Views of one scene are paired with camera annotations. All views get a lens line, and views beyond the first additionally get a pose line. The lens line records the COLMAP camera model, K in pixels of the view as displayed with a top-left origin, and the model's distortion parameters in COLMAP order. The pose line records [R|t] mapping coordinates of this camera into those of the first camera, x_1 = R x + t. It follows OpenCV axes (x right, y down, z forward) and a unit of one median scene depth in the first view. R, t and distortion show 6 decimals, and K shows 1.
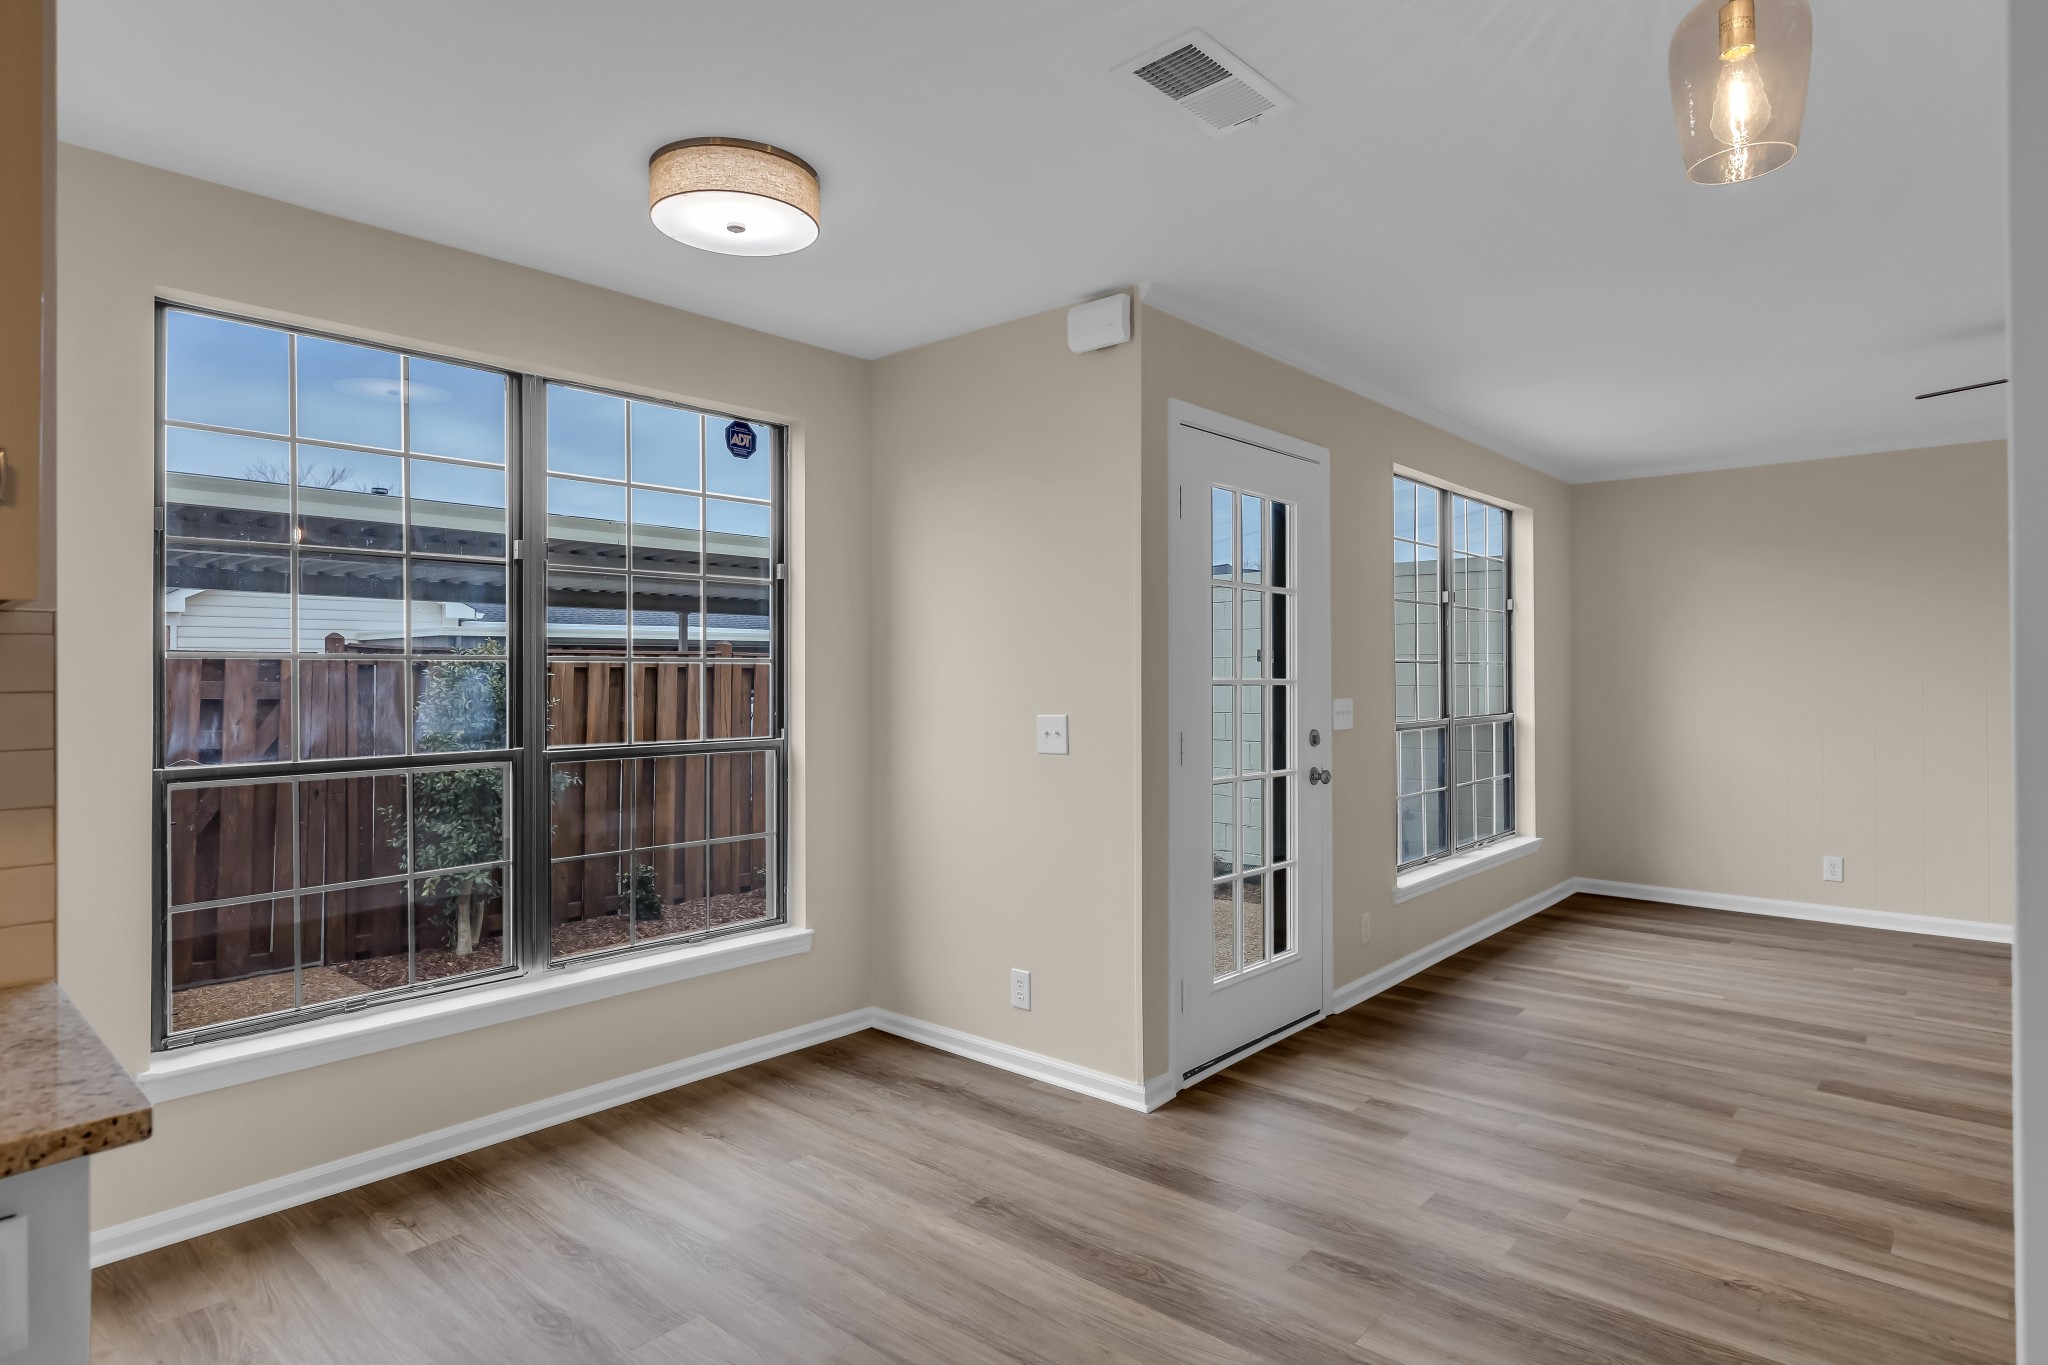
lens RADIAL K [[1118.6, 0, 1027.7], [0, 1118.6, 679.1], [0, 0, 1]] dist [-0.000890, 0.000535]
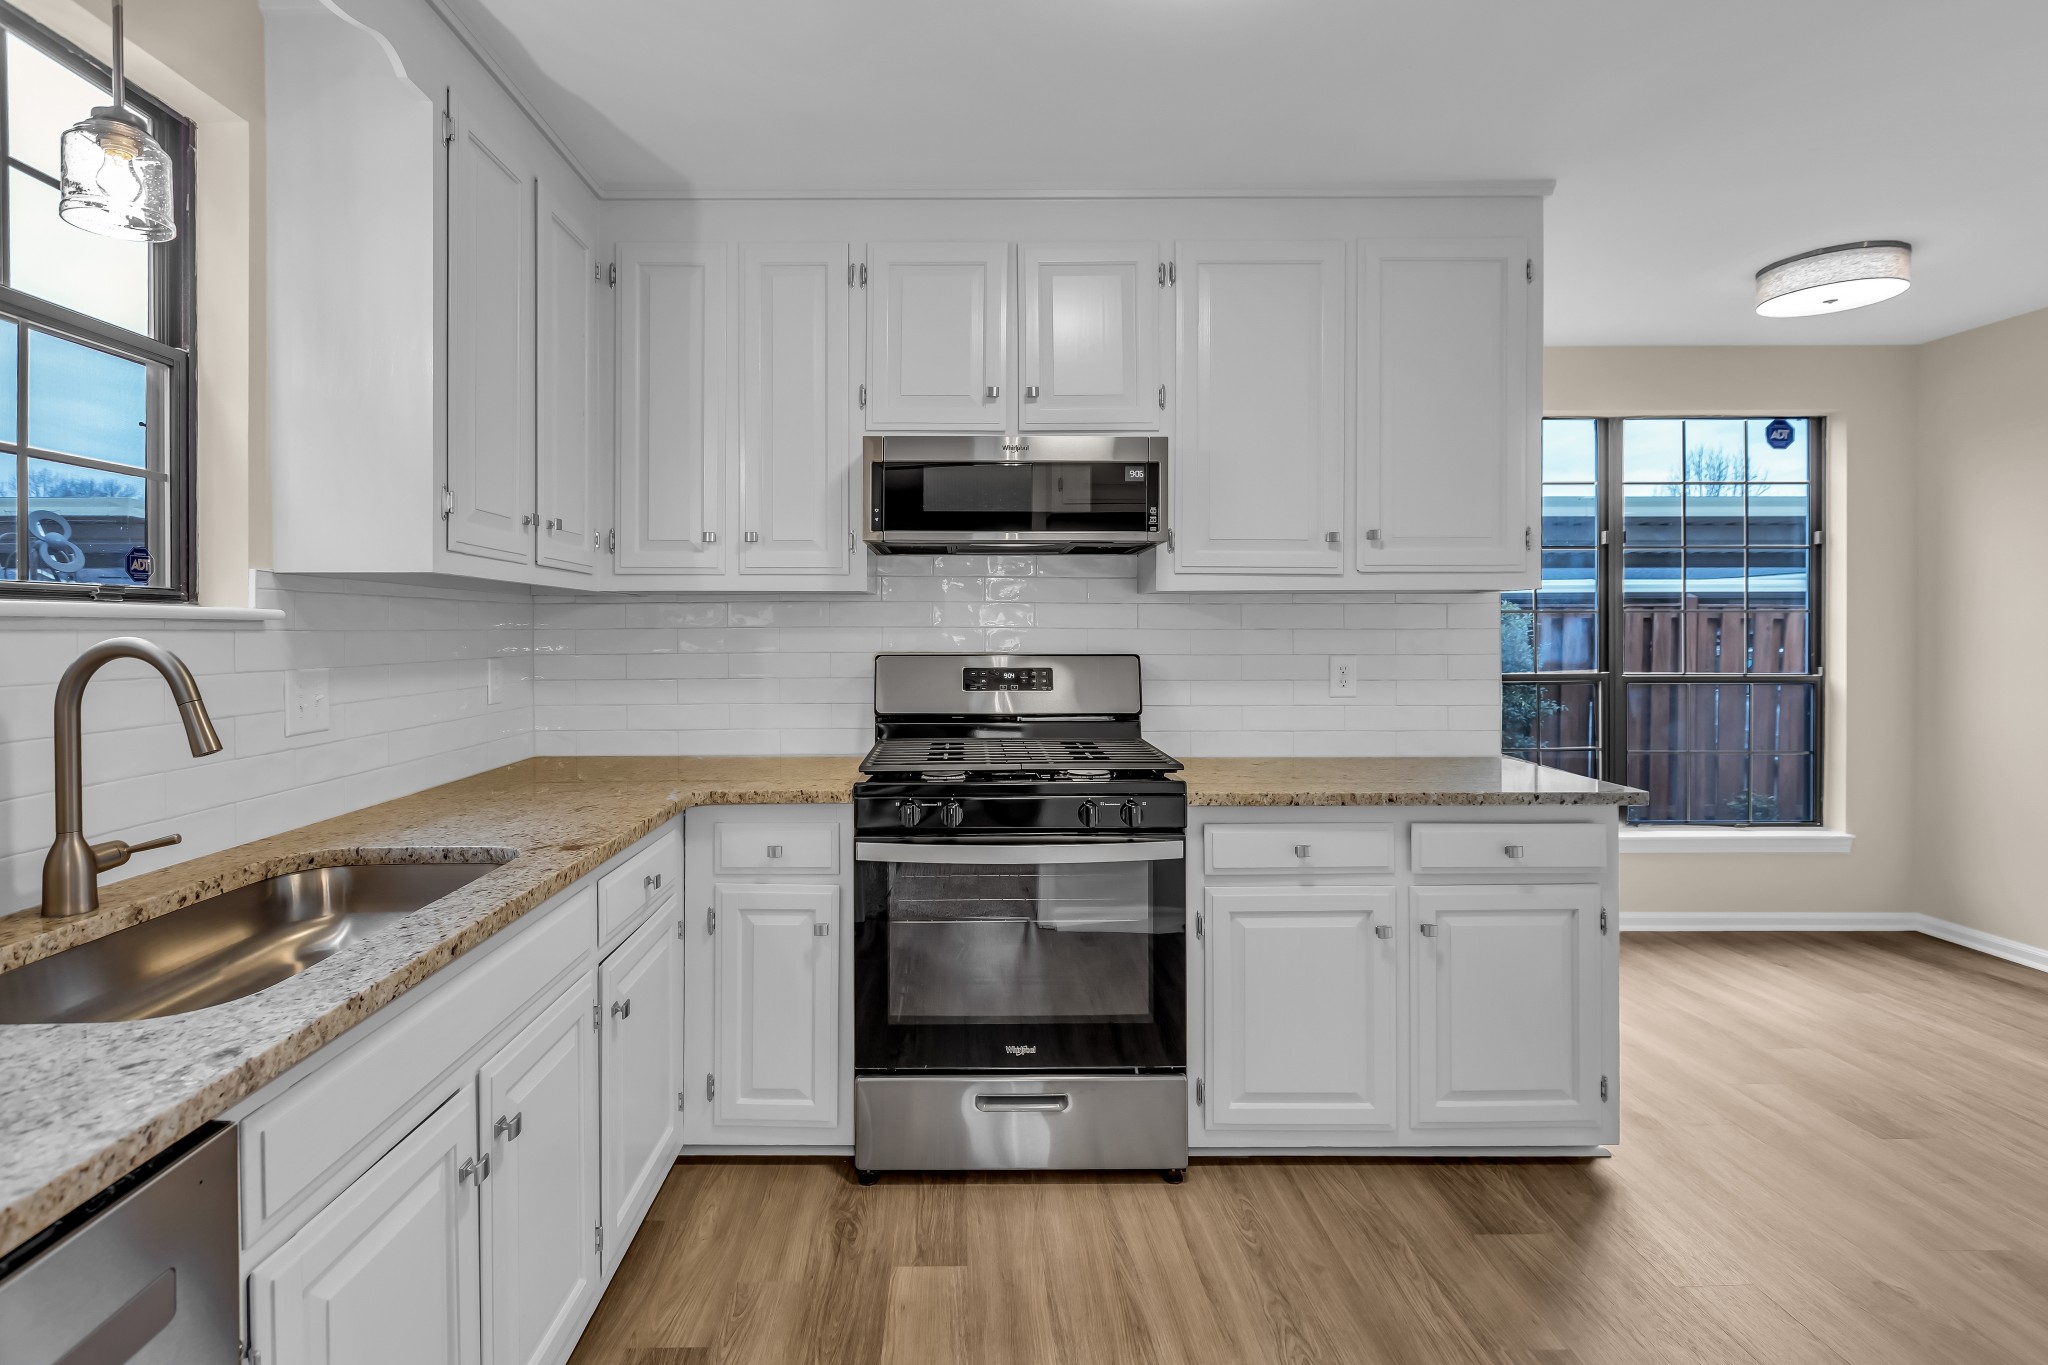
lens RADIAL K [[986.2, 0, 955.1], [0, 986.2, 635.4], [0, 0, 1]] dist [-0.004421, -0.000471]
pose [[0.663069, 0.004528, -0.748545, -0.044916], [-0.001424, 0.999988, 0.004788, 0.007085], [0.748557, -0.002109, 0.663067, -0.432707]]
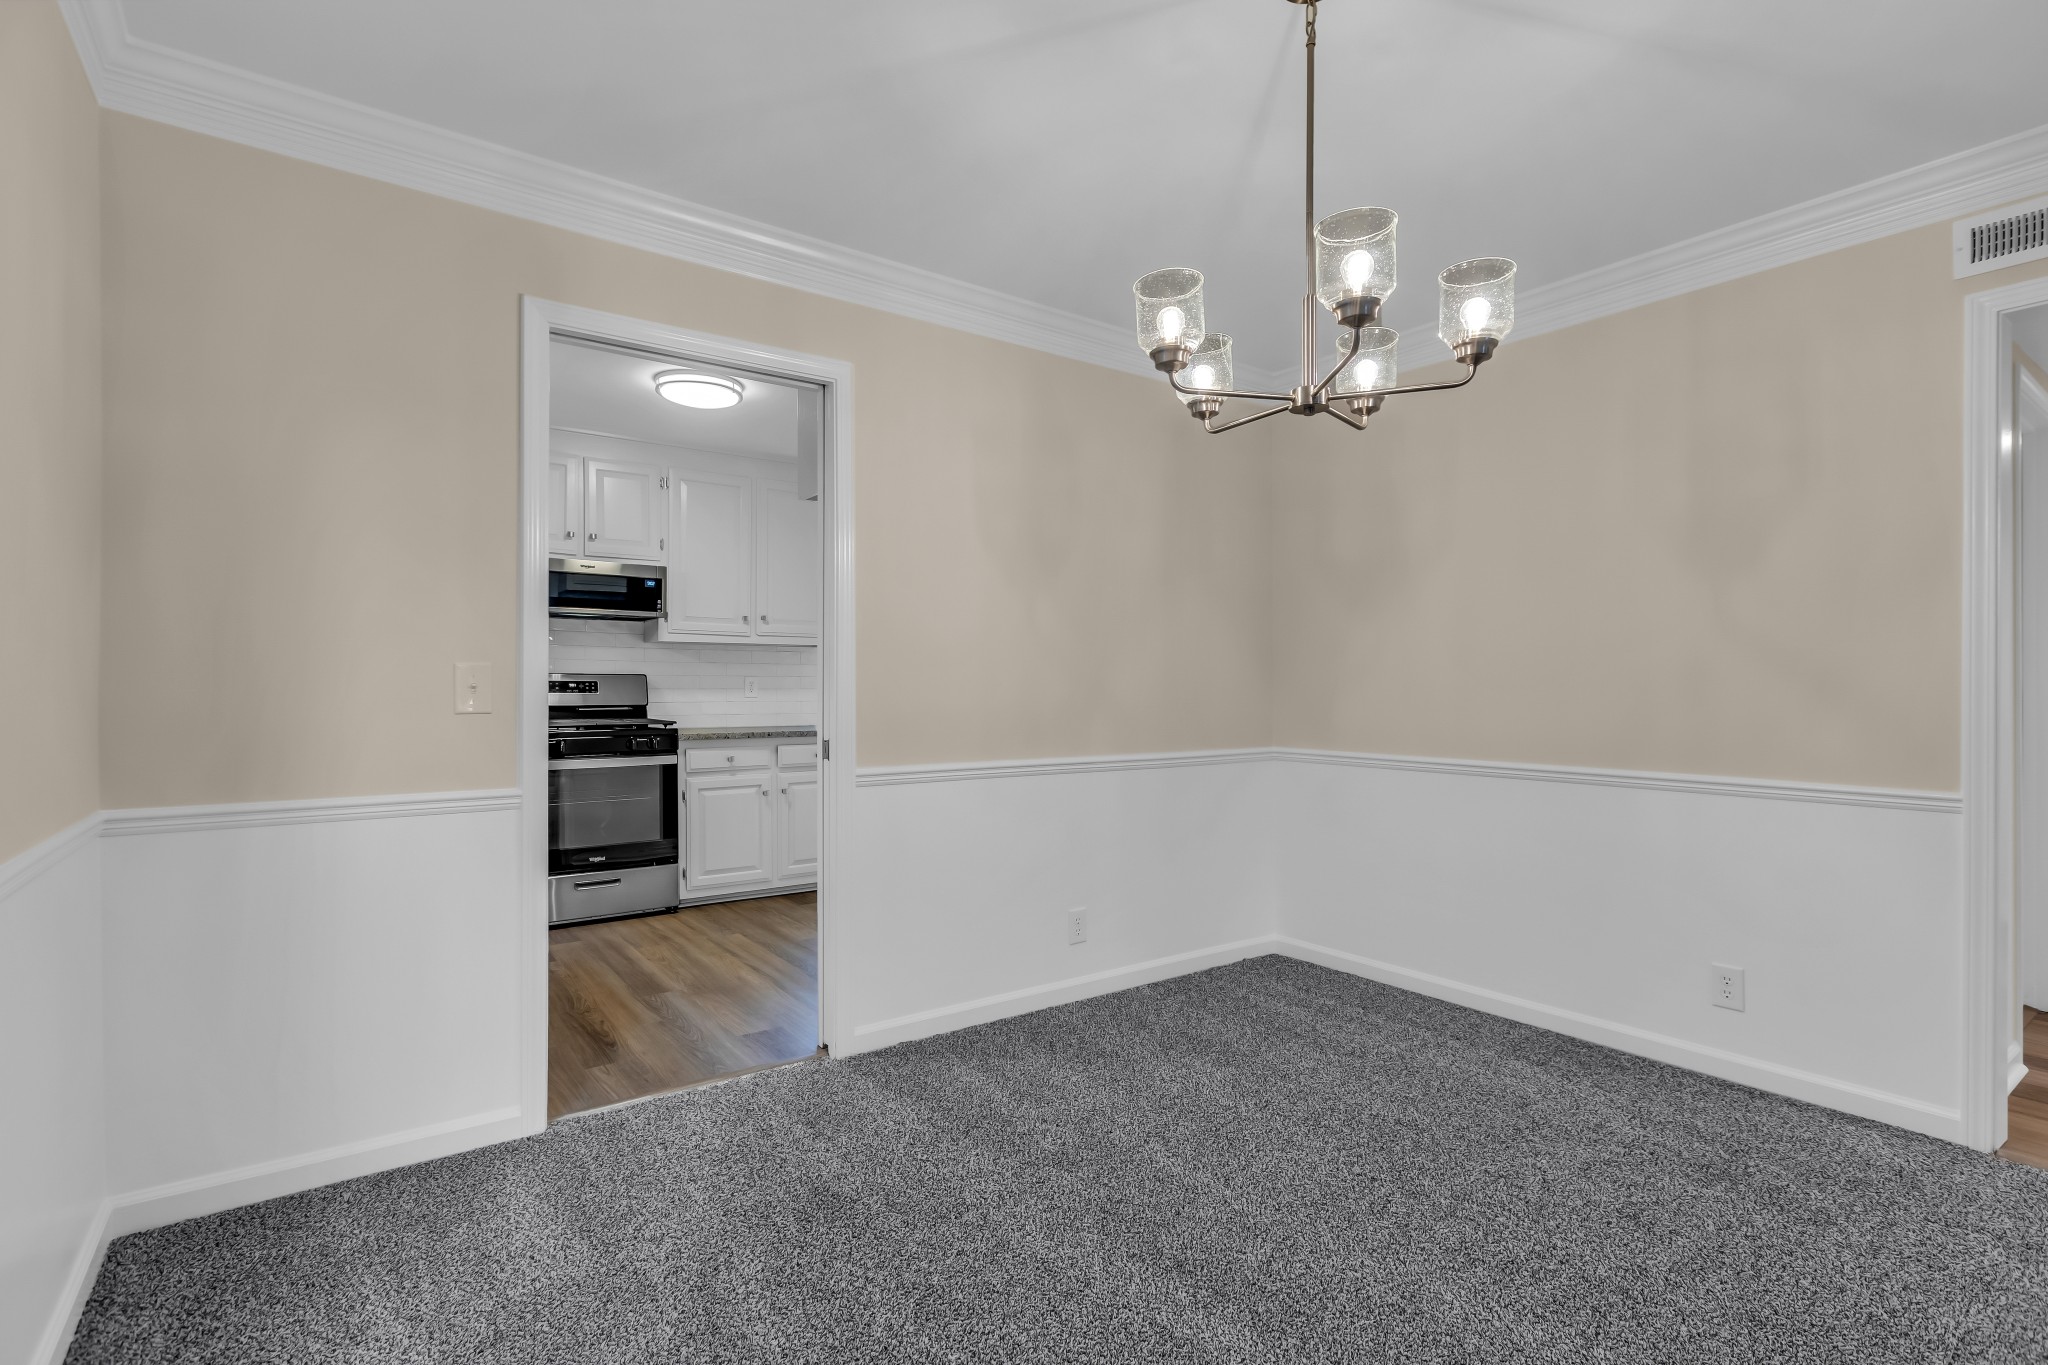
lens RADIAL K [[986.2, 0, 1036.7], [0, 986.2, 704.2], [0, 0, 1]] dist [-0.004421, -0.000471]
pose [[0.977436, 0.001038, -0.211228, 0.348090], [-0.000671, 0.999998, 0.001808, 0.065731], [0.211230, -0.001625, 0.977435, -1.119562]]
